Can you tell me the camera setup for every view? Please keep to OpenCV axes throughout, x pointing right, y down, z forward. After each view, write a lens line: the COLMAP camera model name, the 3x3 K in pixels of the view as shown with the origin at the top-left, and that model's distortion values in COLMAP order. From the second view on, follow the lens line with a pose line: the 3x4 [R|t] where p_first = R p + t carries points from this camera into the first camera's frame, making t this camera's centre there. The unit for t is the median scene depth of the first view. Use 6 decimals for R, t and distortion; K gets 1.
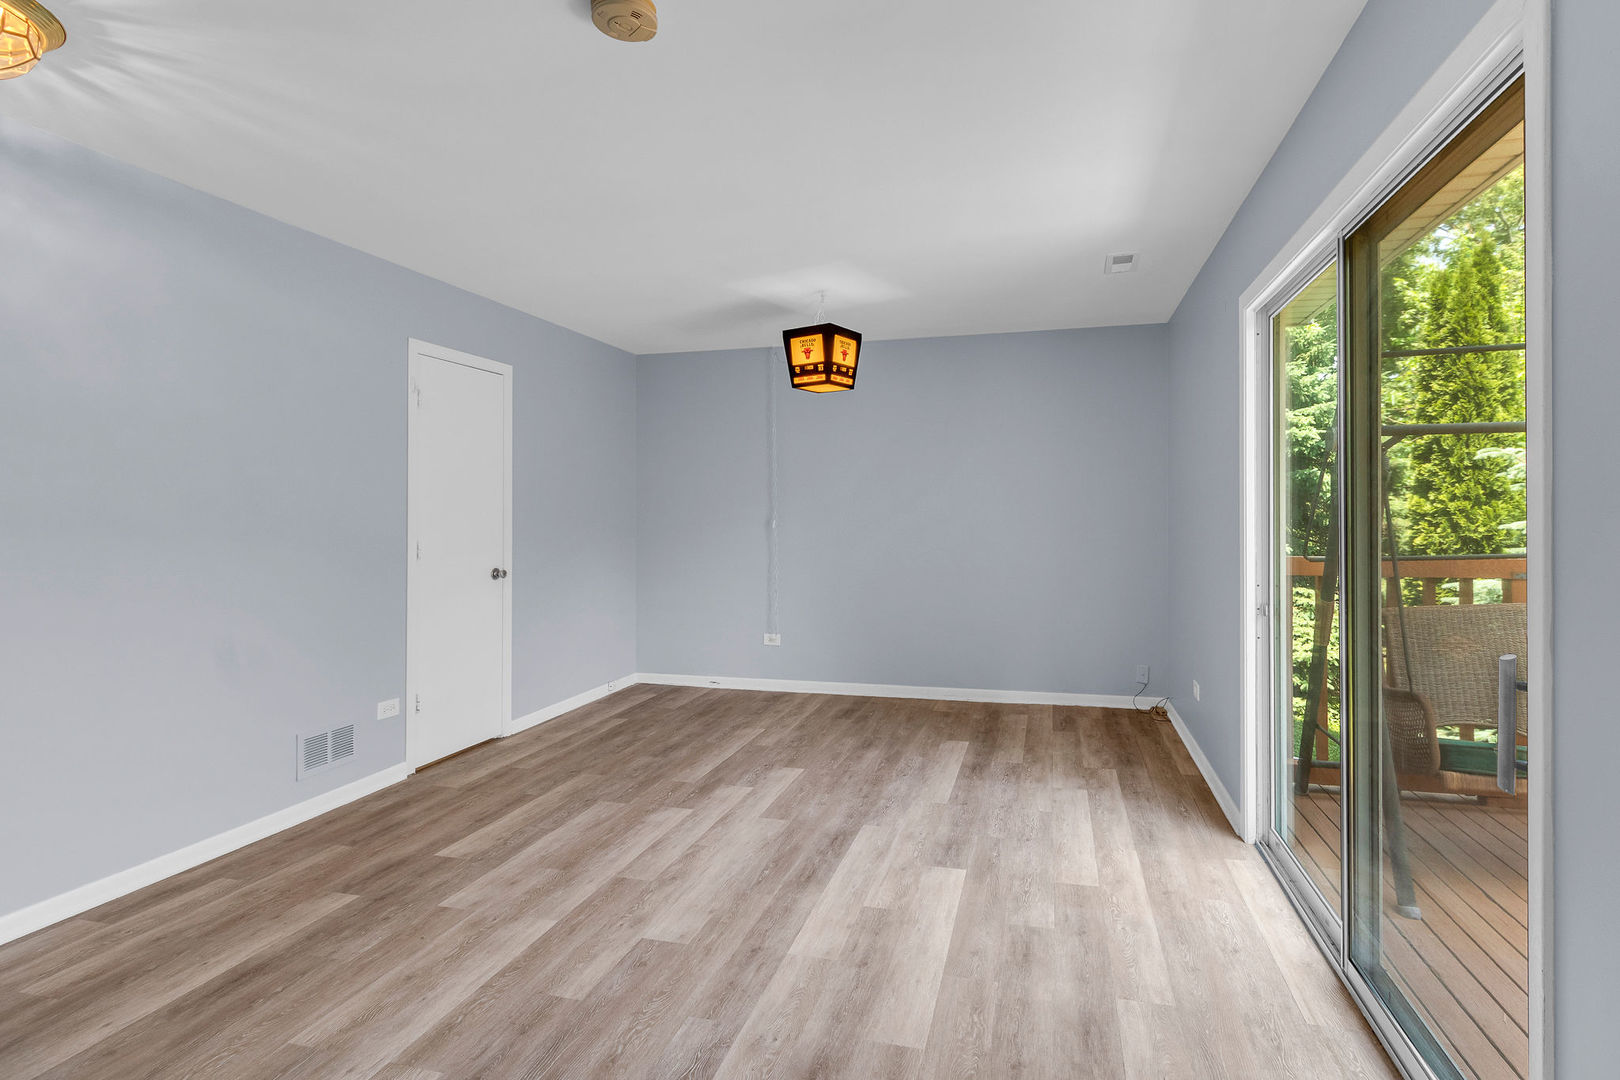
lens RADIAL K [[769.7, 0, 866.6], [0, 769.7, 512.5], [0, 0, 1]] dist [0.000755, -0.000206]
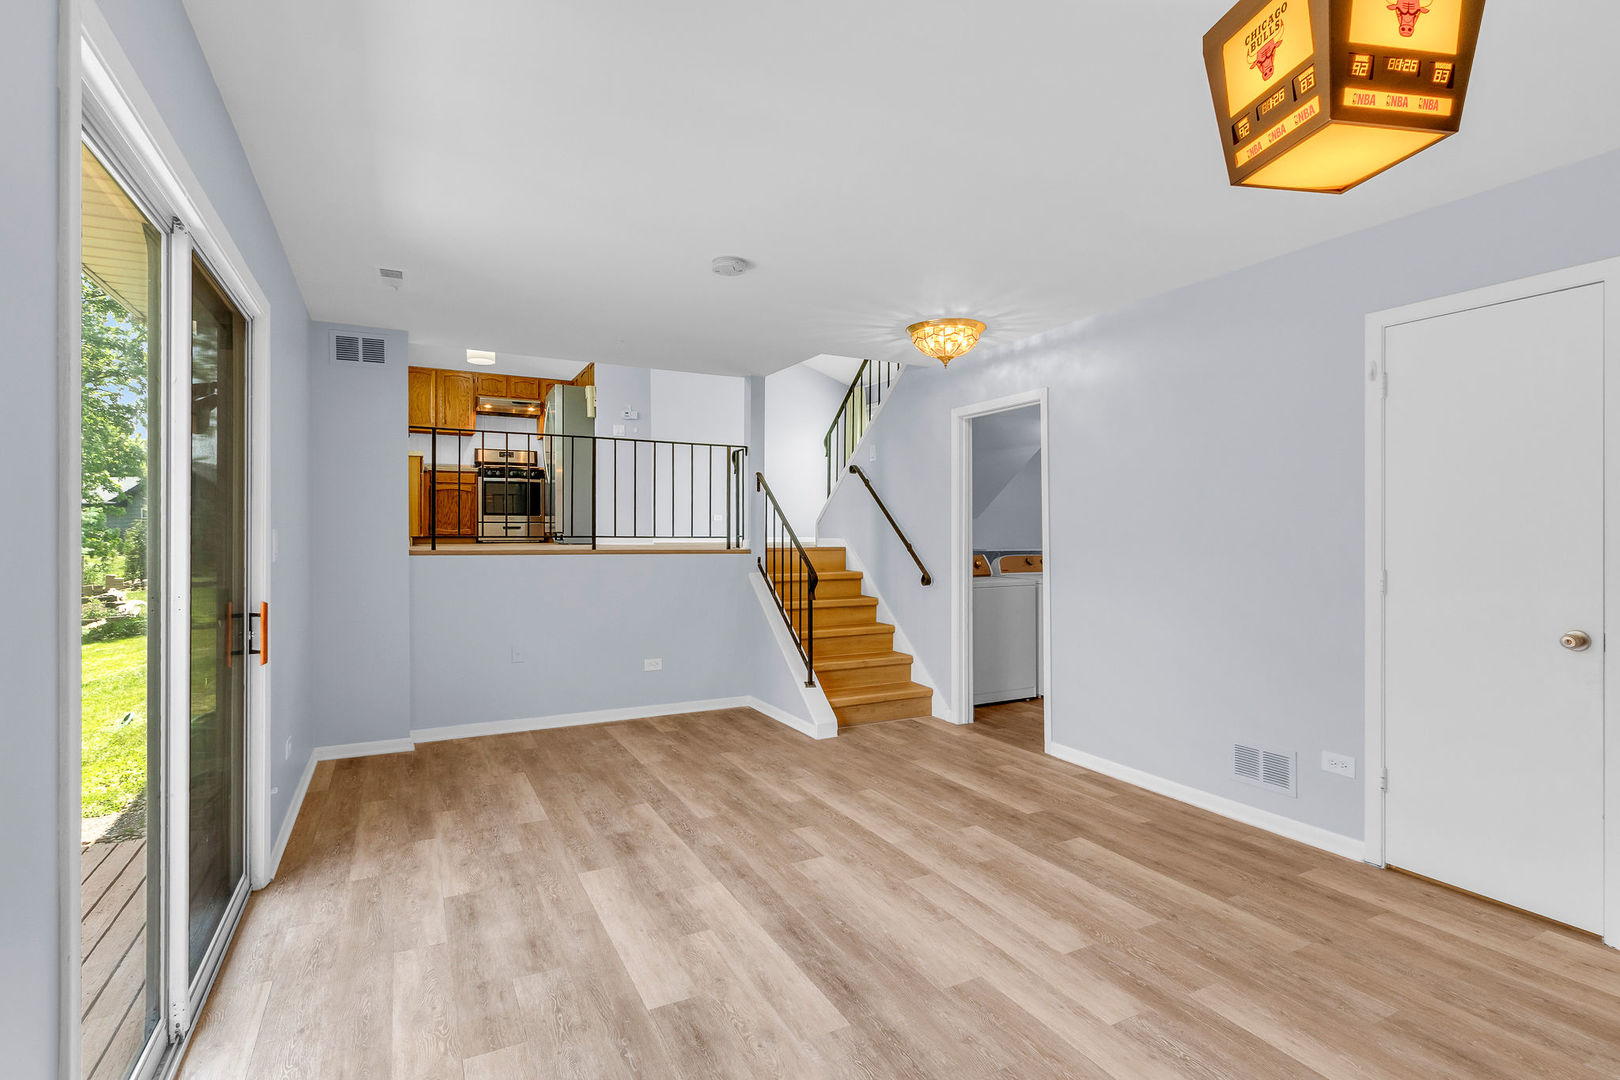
lens RADIAL K [[779.0, 0, 812.1], [0, 779.0, 534.3], [0, 0, 1]] dist [-0.000862, -0.000690]
pose [[-0.753232, 0.001846, -0.657752, 0.524332], [0.001755, 0.999998, 0.000796, -0.001479], [0.657753, -0.000555, -0.753234, 1.731443]]
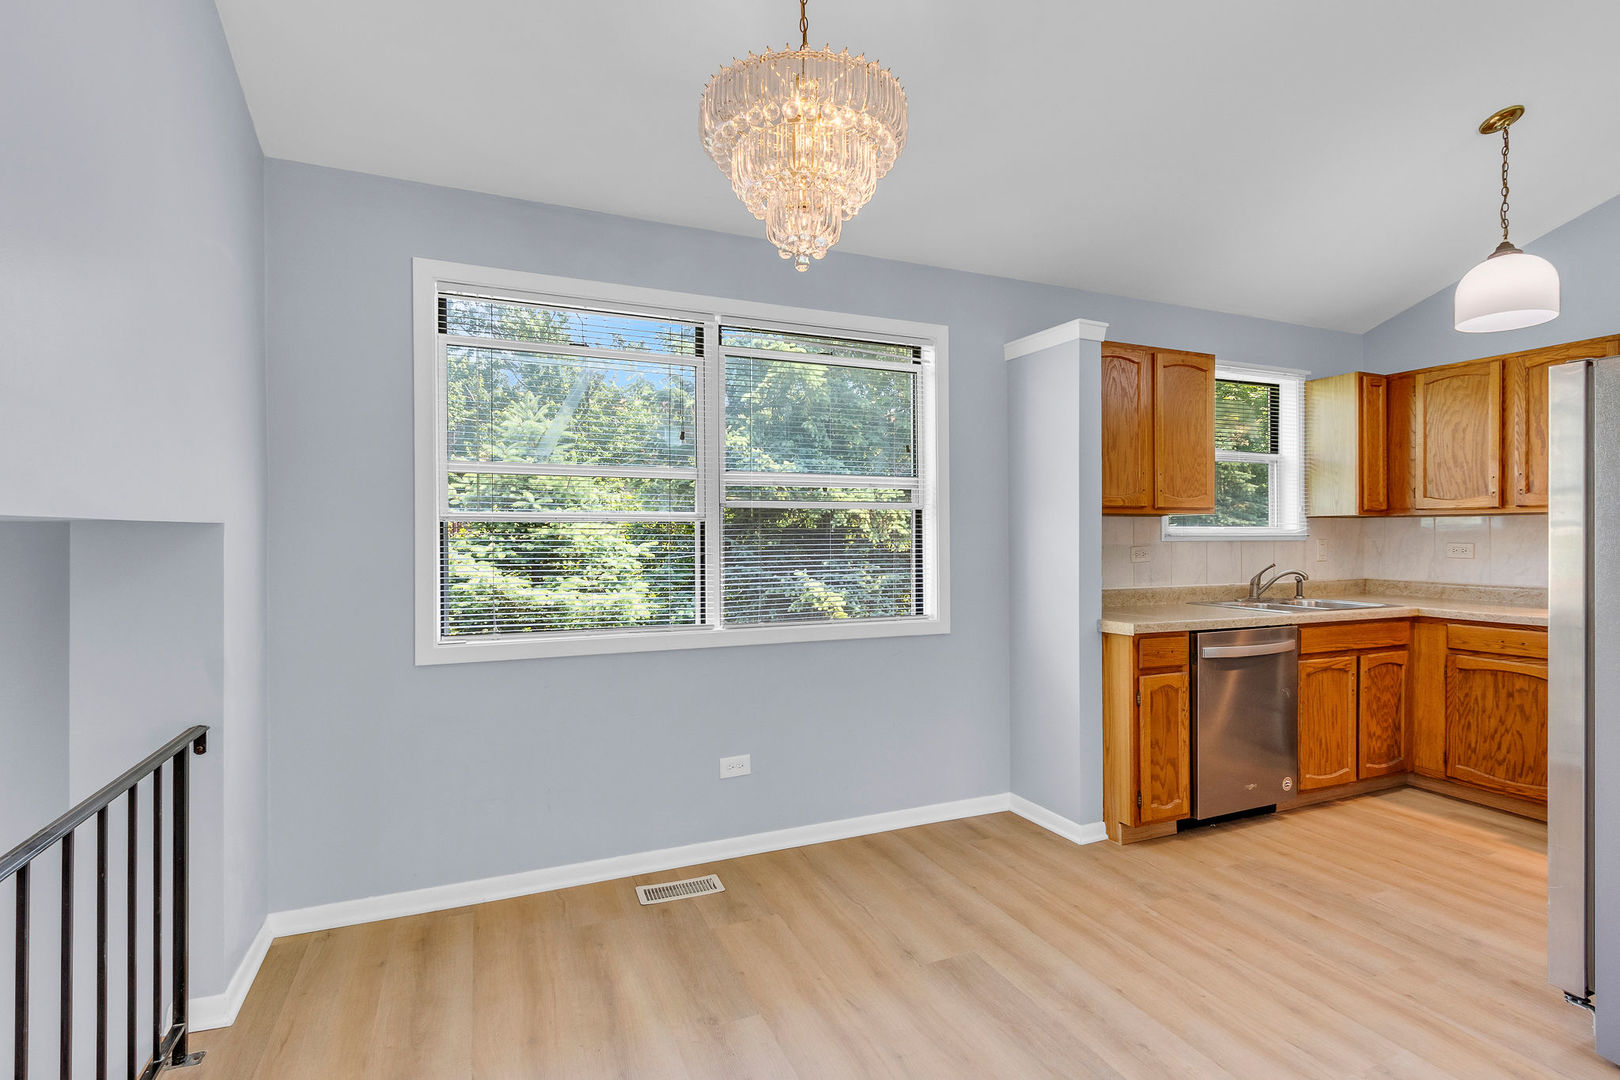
lens RADIAL K [[779.0, 0, 812.1], [0, 779.0, 534.3], [0, 0, 1]] dist [-0.000862, -0.000690]
pose [[-0.600124, 0.002574, 0.799903, -0.909490], [-0.000067, 0.999995, -0.003268, -0.433218], [-0.799907, -0.002015, -0.600120, -0.250854]]
